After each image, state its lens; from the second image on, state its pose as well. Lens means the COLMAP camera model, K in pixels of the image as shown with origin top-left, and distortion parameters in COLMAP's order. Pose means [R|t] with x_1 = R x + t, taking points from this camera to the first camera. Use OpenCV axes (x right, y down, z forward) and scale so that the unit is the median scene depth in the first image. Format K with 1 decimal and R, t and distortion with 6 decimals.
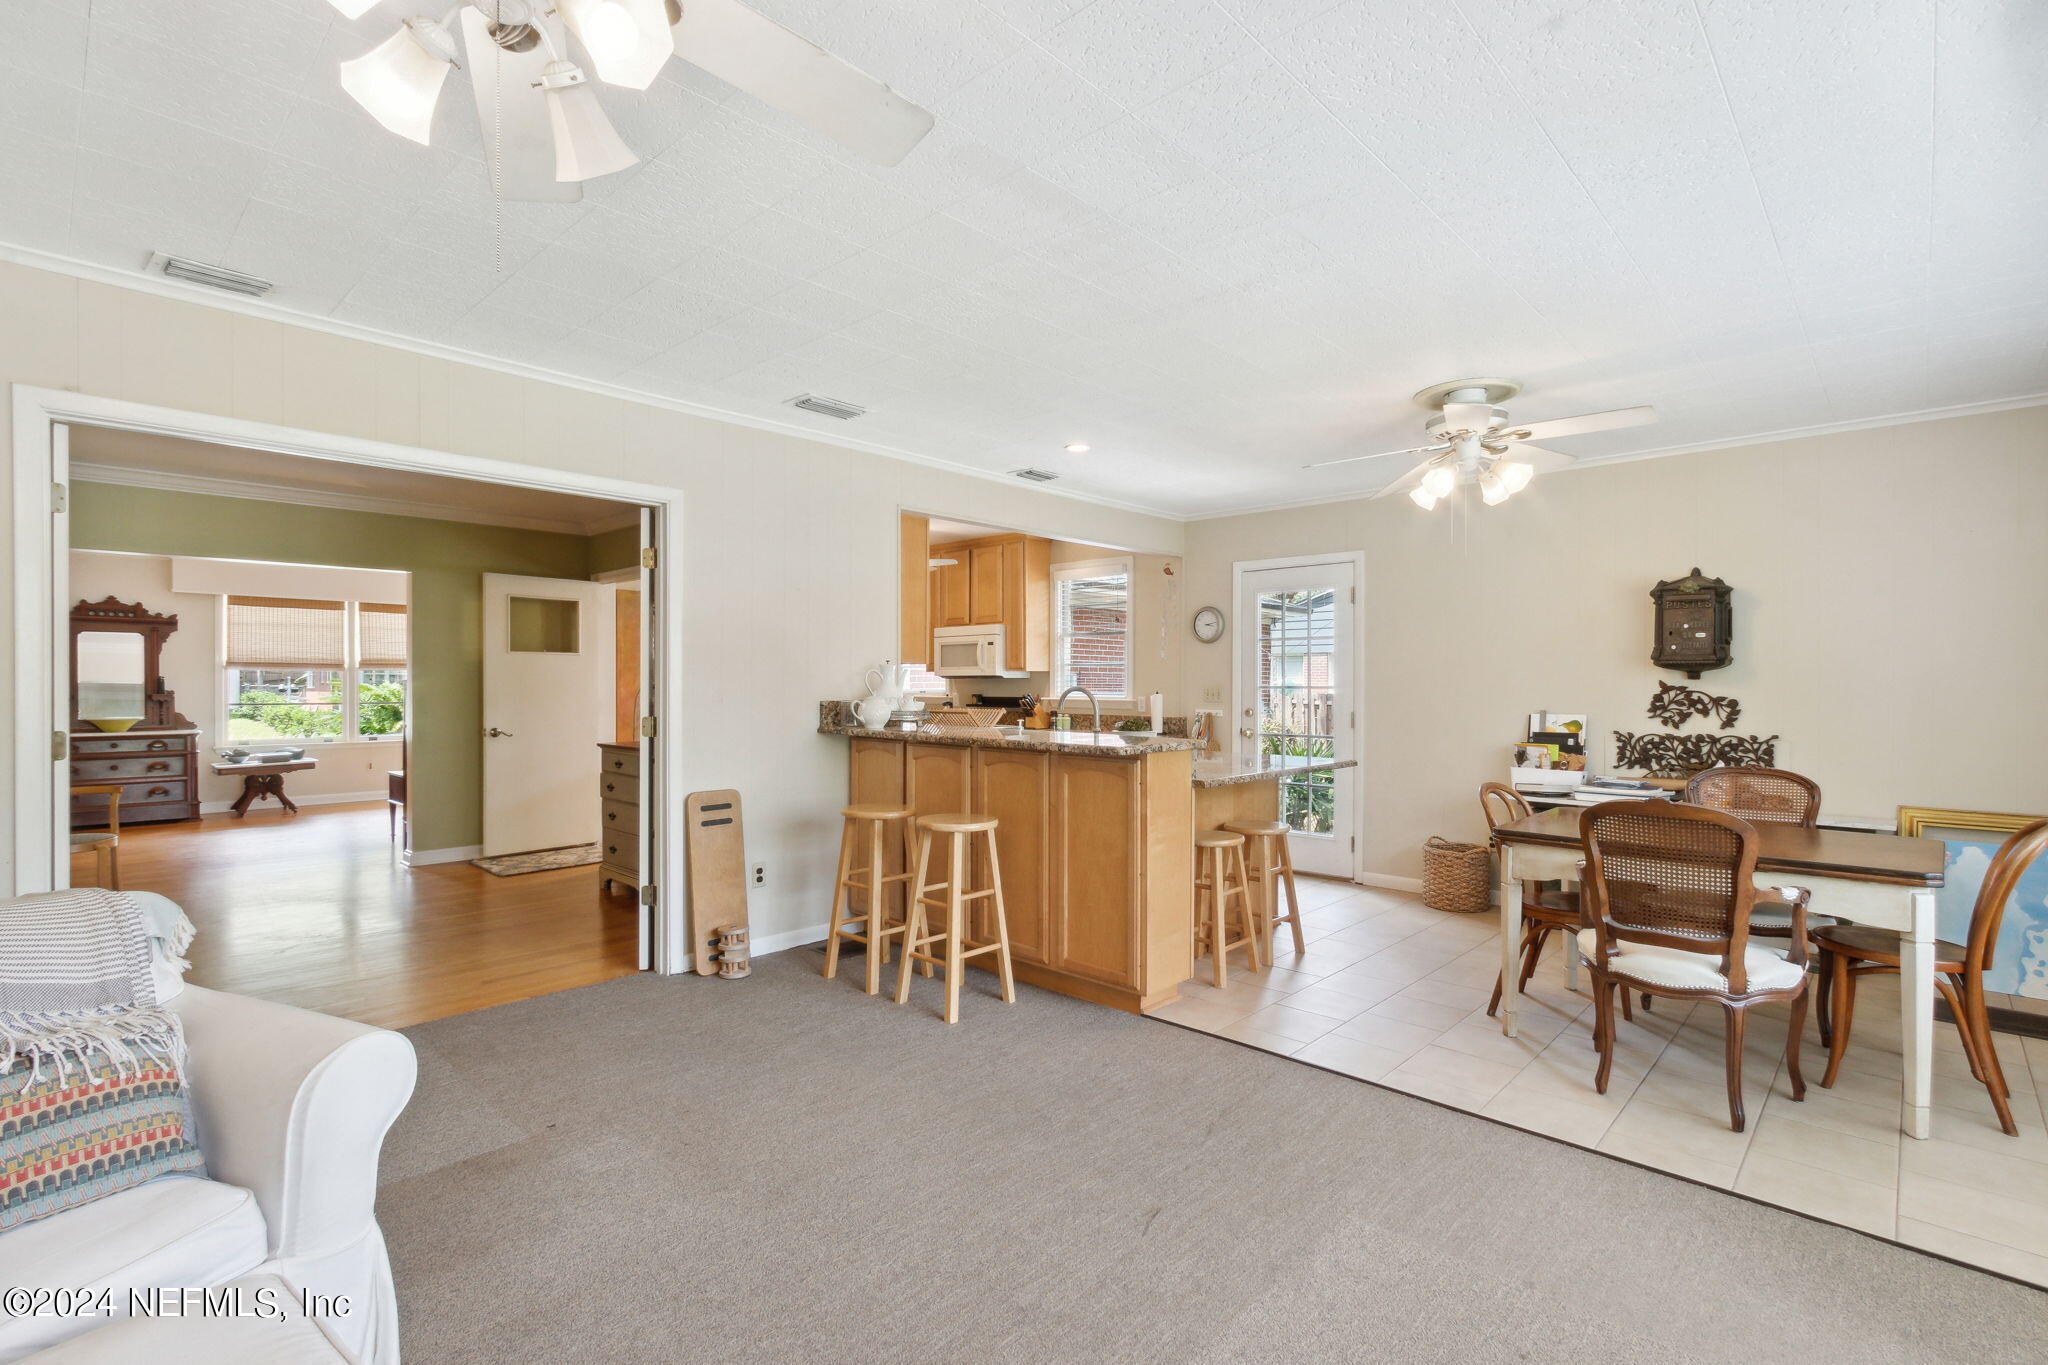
lens RADIAL K [[951.9, 0, 1028.1], [0, 951.9, 684.0], [0, 0, 1]] dist [0.000618, -0.001892]
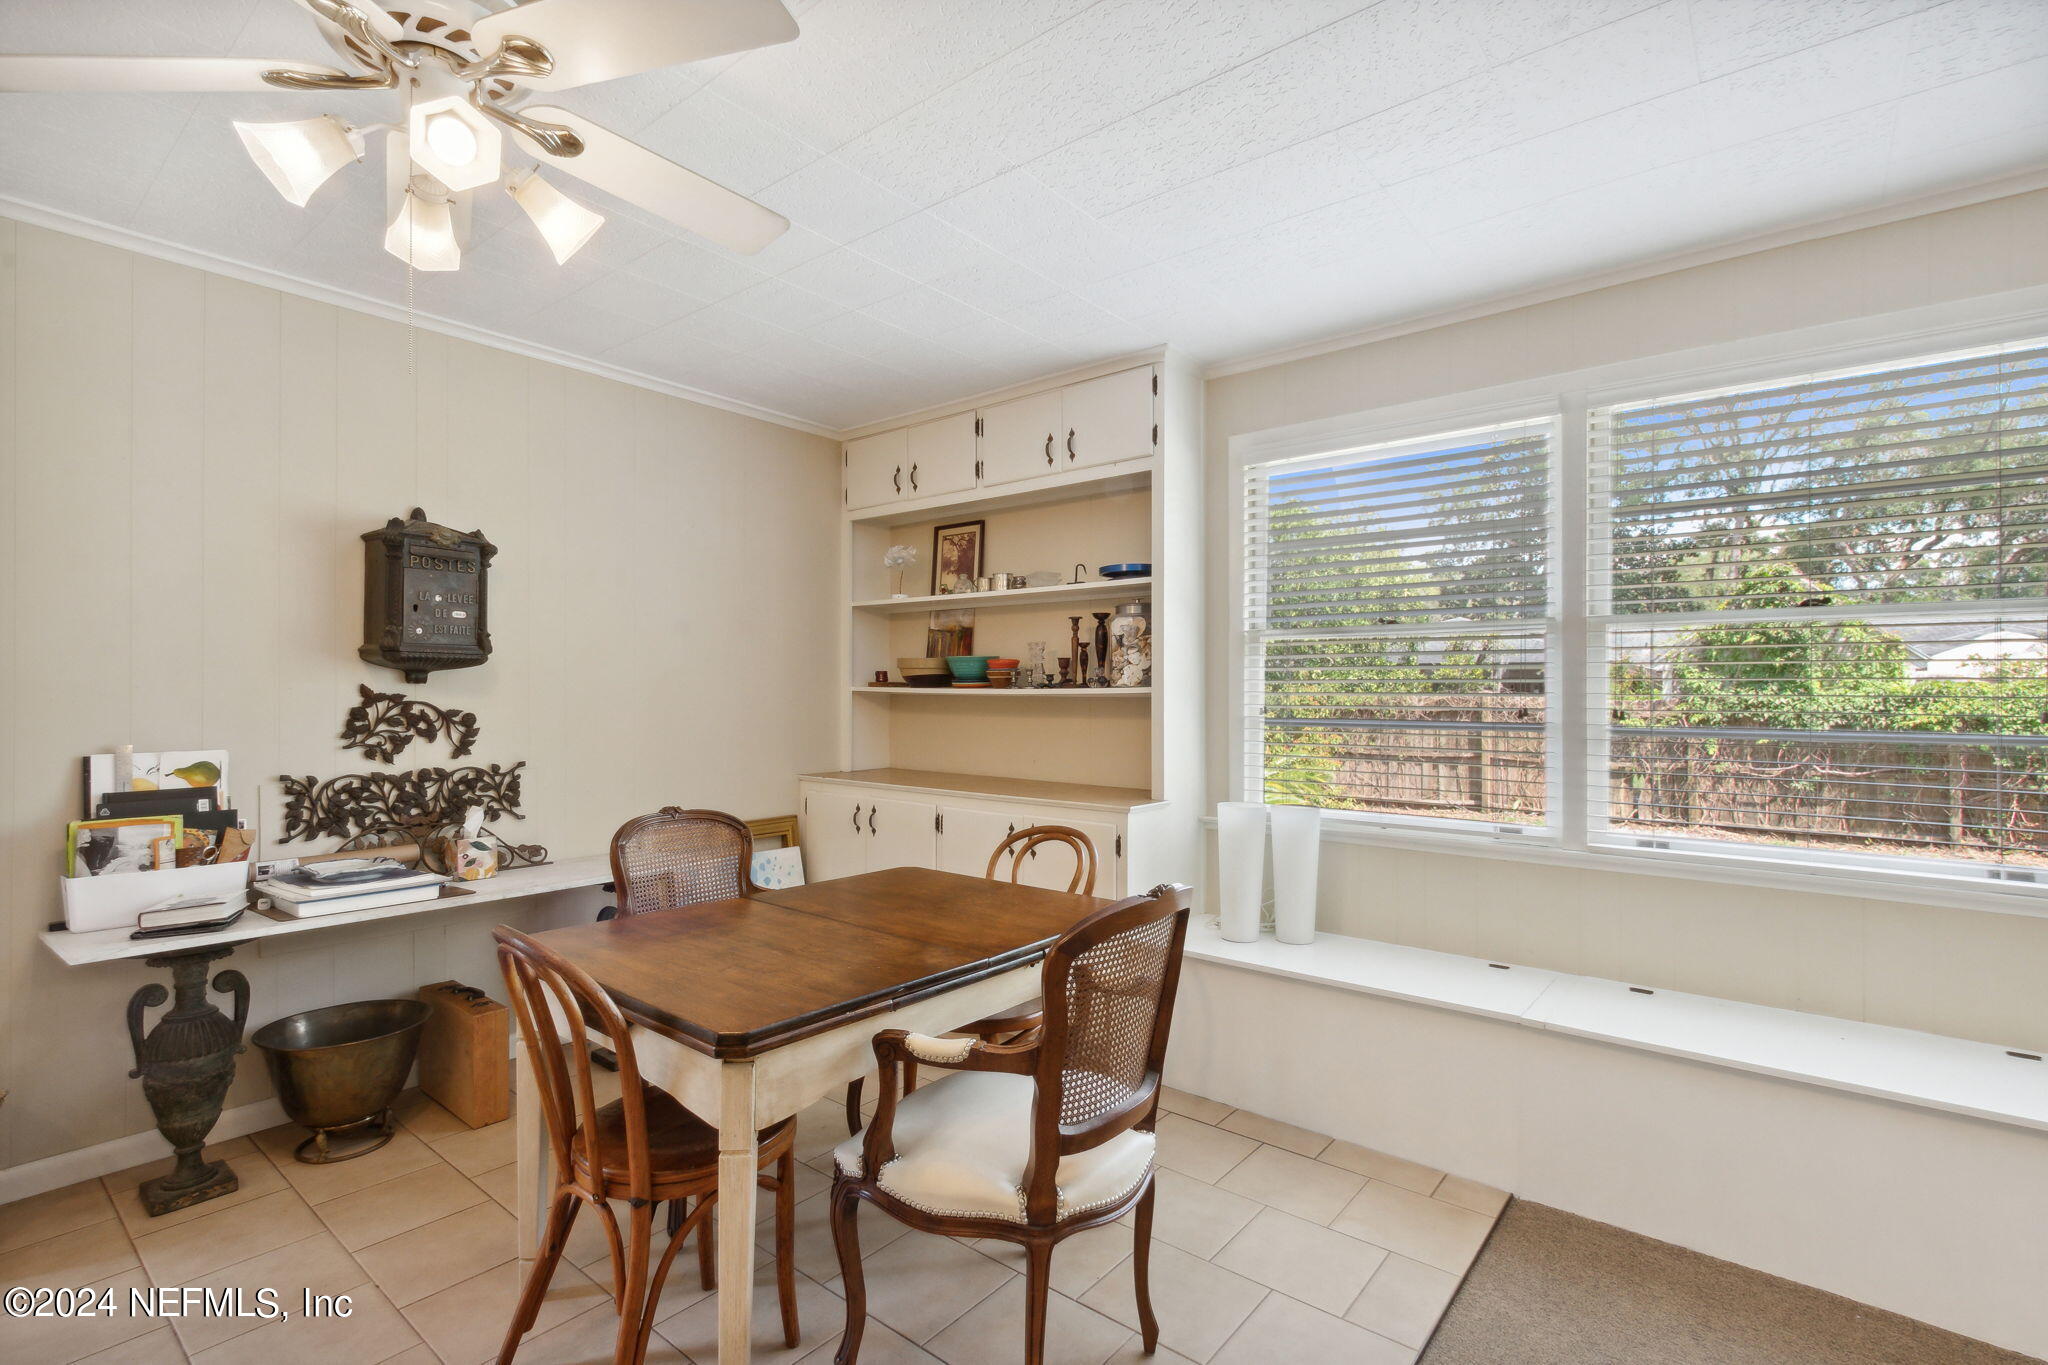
lens RADIAL K [[951.9, 0, 1030.2], [0, 951.9, 682.2], [0, 0, 1]] dist [0.000618, -0.001892]
pose [[-0.061902, 0.006114, 0.998064, 0.041168], [-0.001632, 0.999979, -0.006227, -0.002266], [-0.998081, -0.002014, -0.061890, 0.623146]]
